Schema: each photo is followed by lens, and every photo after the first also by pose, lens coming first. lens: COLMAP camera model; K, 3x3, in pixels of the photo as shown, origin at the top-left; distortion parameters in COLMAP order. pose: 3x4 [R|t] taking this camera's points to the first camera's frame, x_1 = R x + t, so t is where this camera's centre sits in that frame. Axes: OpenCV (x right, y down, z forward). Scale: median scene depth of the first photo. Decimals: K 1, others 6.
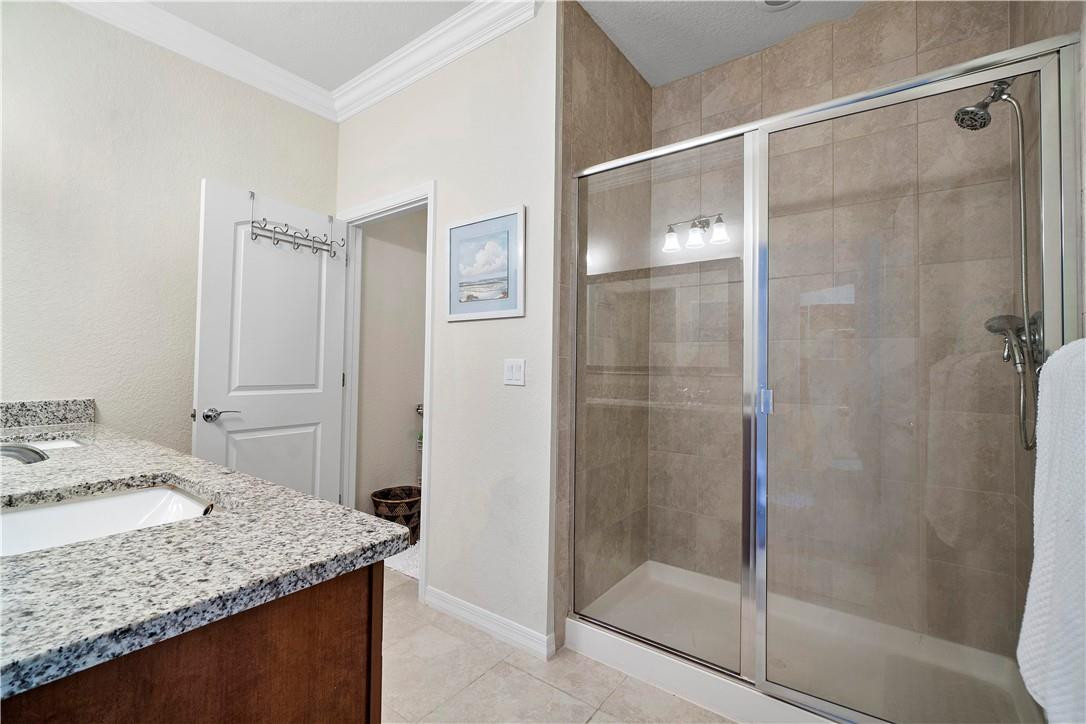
lens RADIAL K [[475.4, 0, 538.1], [0, 475.4, 363.8], [0, 0, 1]] dist [-0.001030, 0.000139]
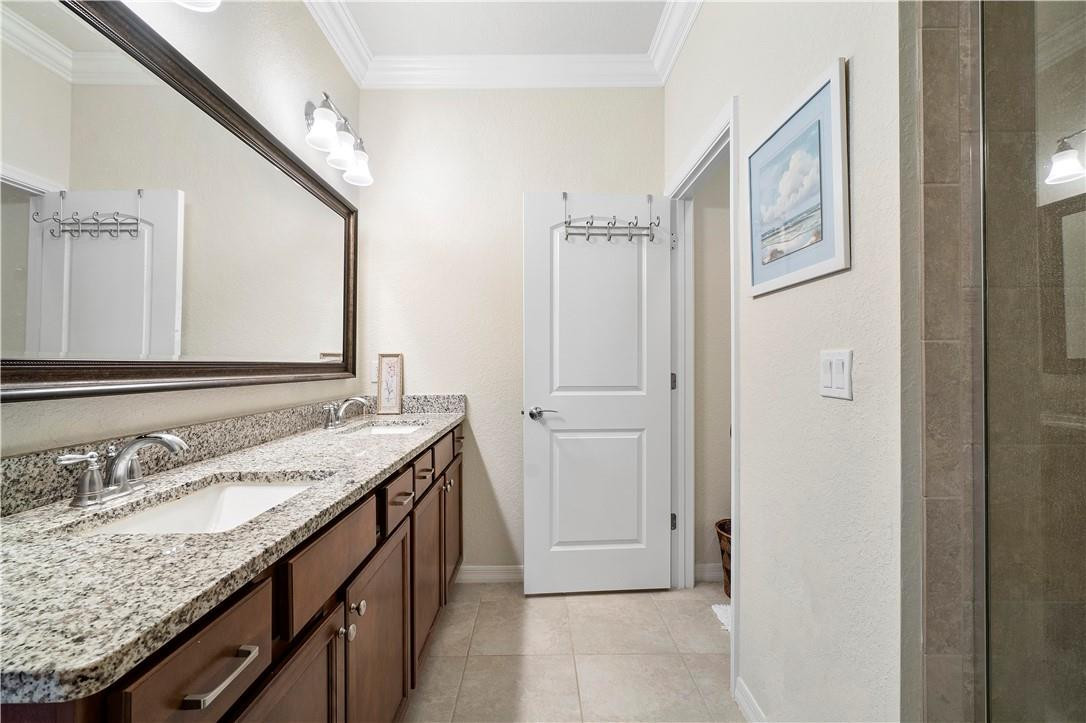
lens RADIAL K [[475.4, 0, 538.1], [0, 475.4, 363.3], [0, 0, 1]] dist [-0.001030, 0.000139]
pose [[0.598788, -0.015468, -0.800758, 0.177247], [0.018328, 0.999816, -0.005608, 0.002399], [0.800698, -0.011318, 0.598961, 0.388116]]
